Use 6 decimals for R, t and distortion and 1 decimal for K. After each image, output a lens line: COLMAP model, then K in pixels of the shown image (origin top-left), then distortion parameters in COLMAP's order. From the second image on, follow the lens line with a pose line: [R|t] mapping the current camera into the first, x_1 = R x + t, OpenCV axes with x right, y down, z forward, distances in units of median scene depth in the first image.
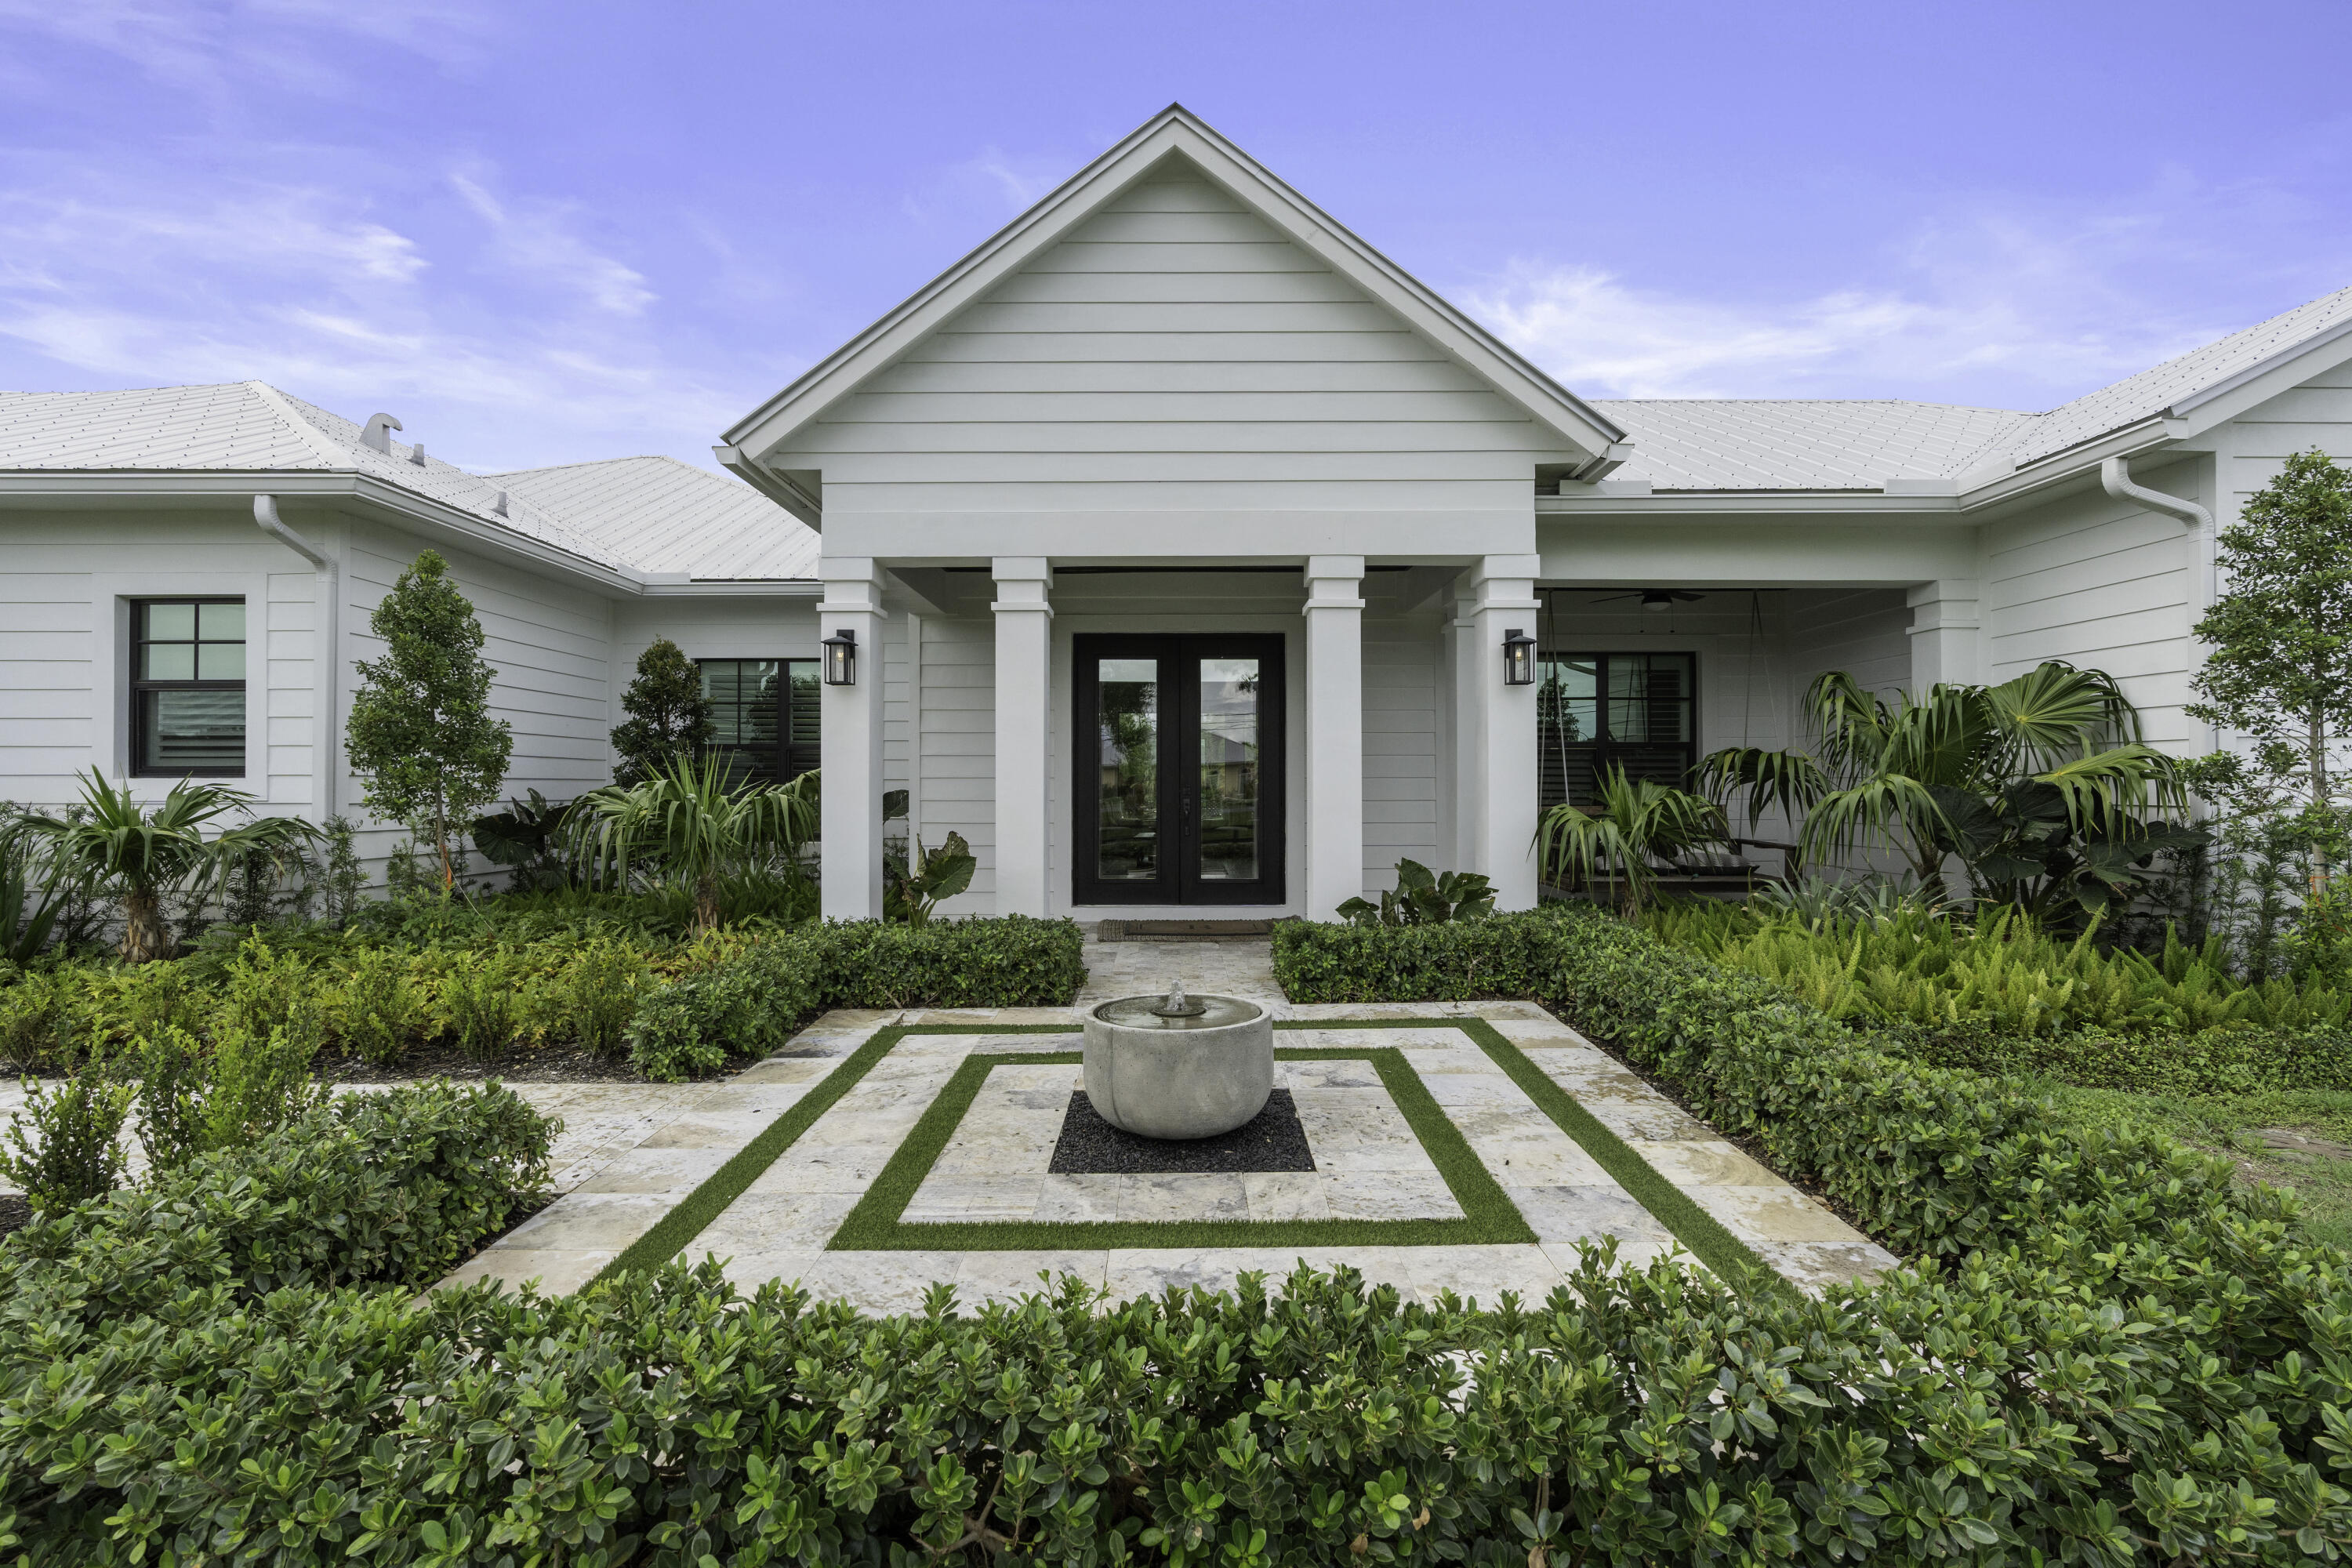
lens RADIAL K [[1071.4, 0, 1174.6], [0, 1071.4, 777.0], [0, 0, 1]] dist [-0.010615, 0.001196]
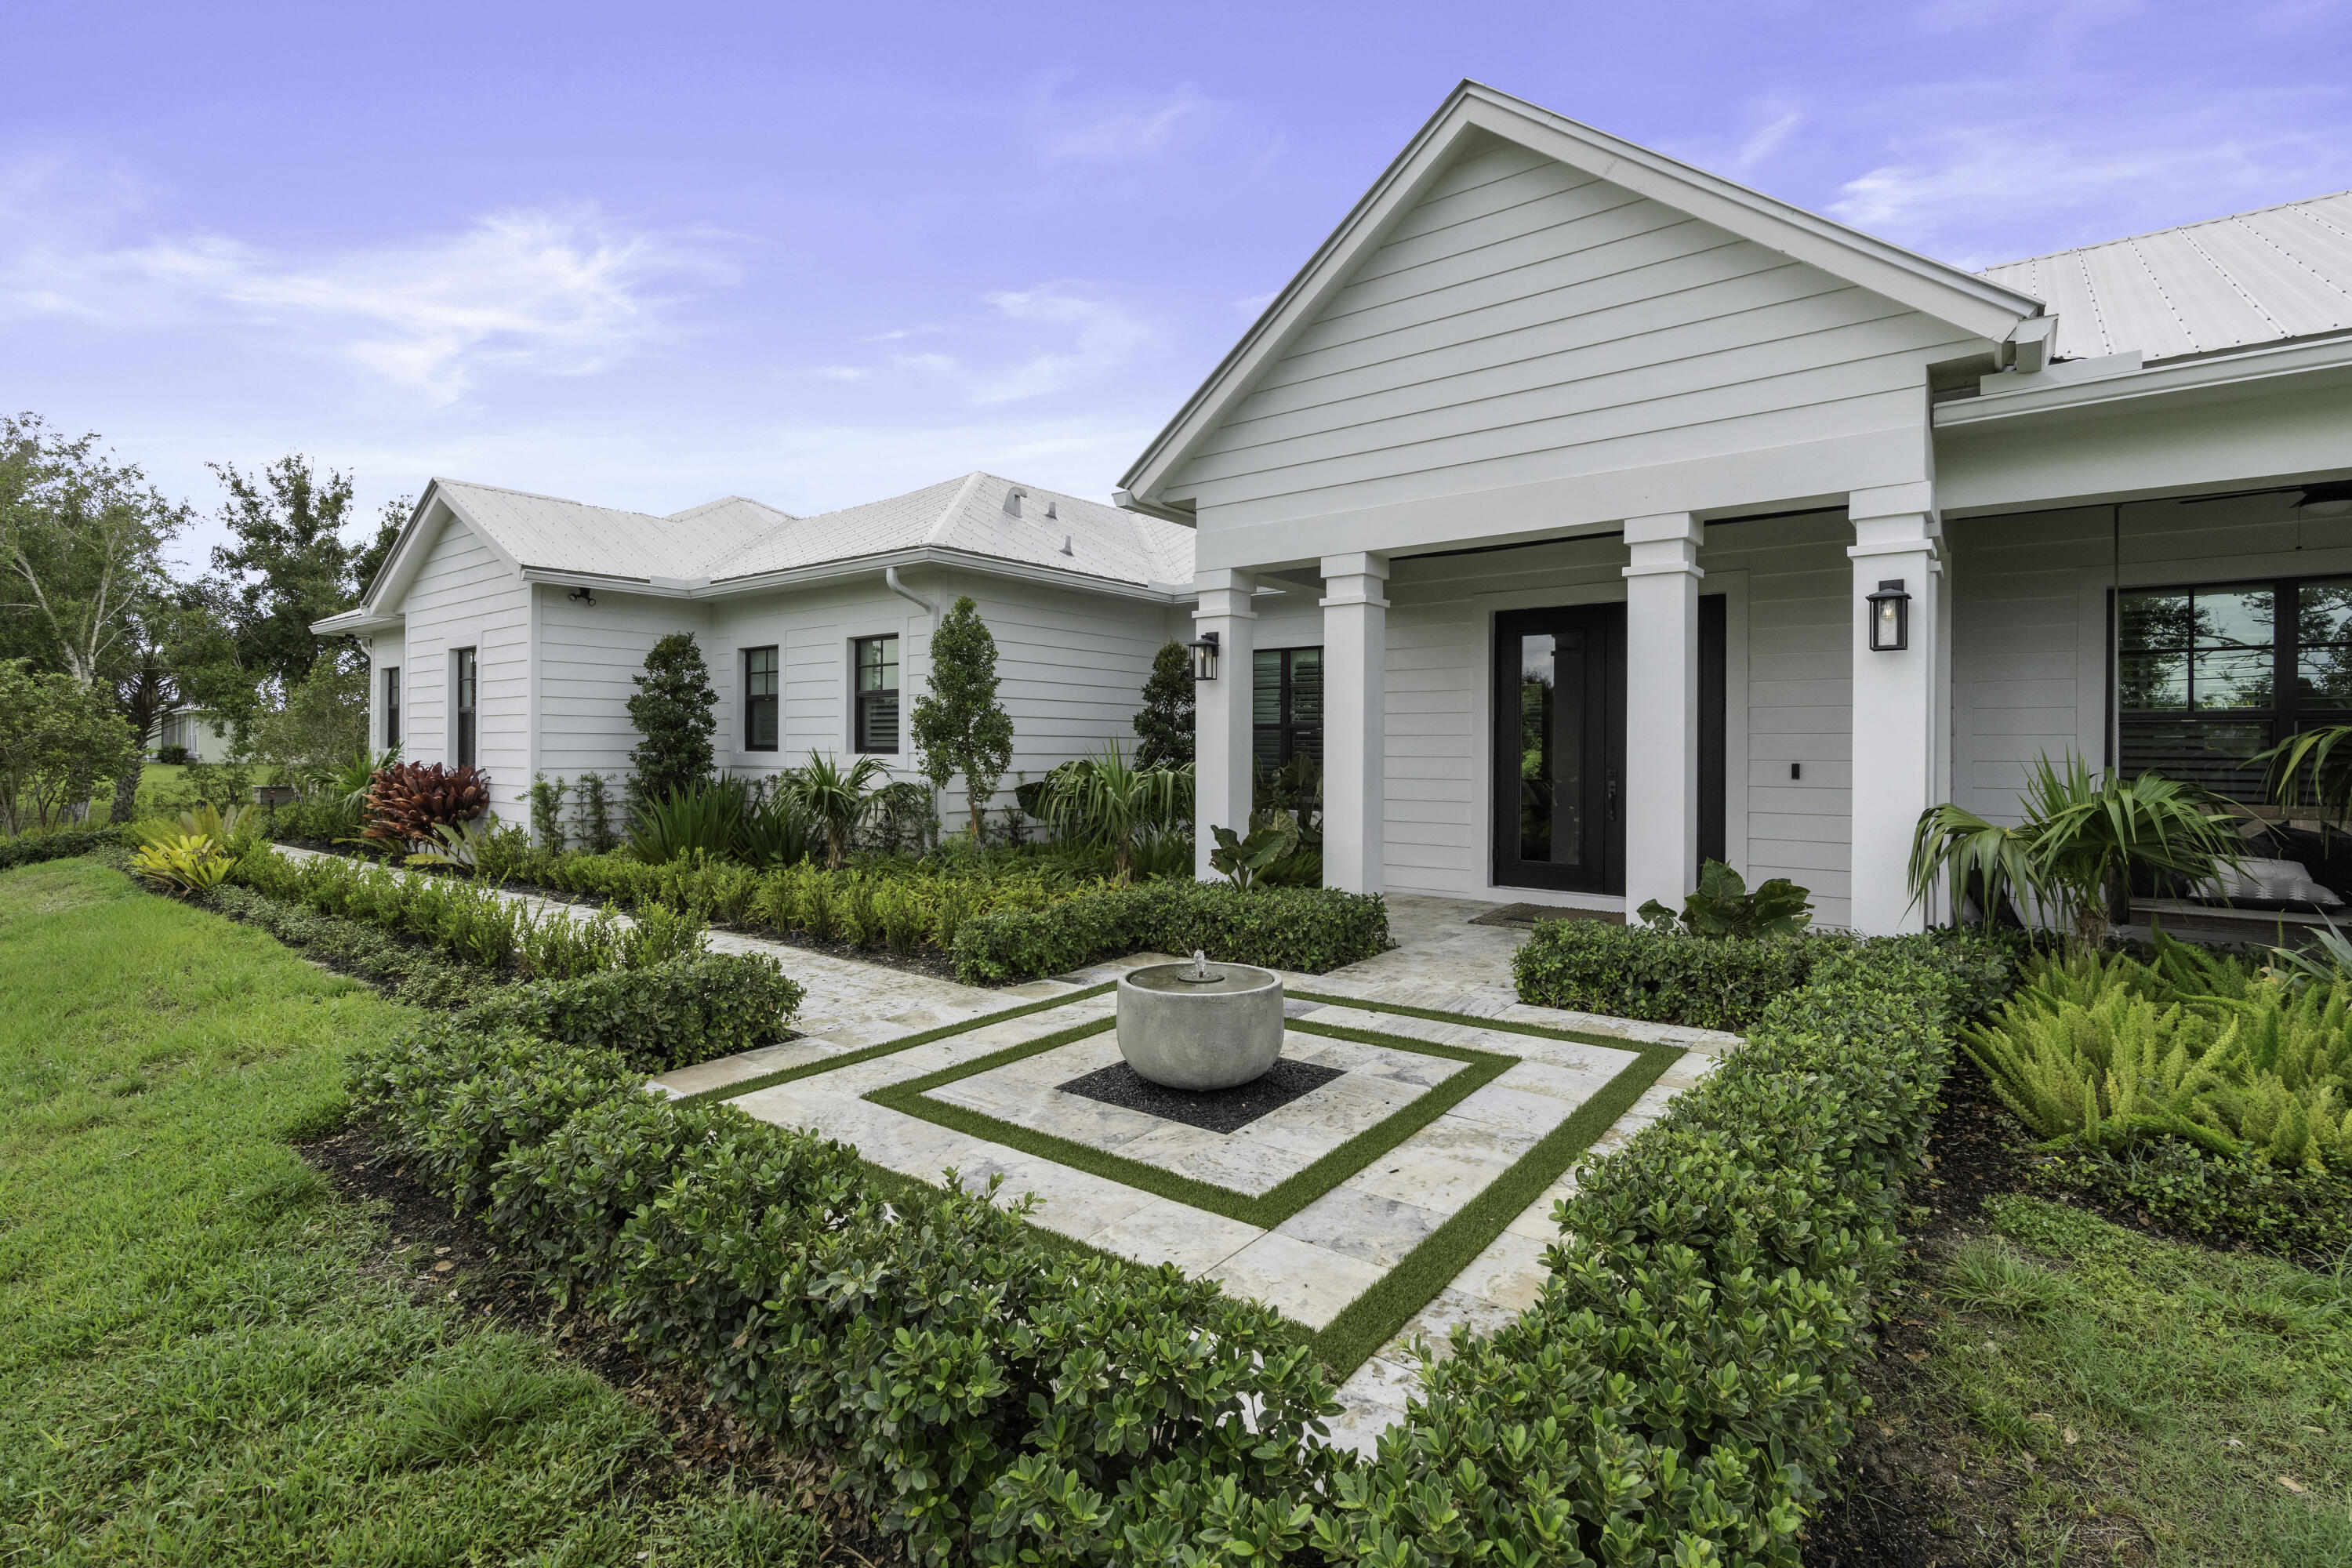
lens RADIAL K [[1071.4, 0, 1186.6], [0, 1071.4, 747.9], [0, 0, 1]] dist [-0.010615, 0.001196]
pose [[0.791772, 0.004133, -0.610803, 0.399093], [-0.004148, 0.999990, 0.001389, -0.013185], [0.610803, 0.001434, 0.791781, 0.060369]]
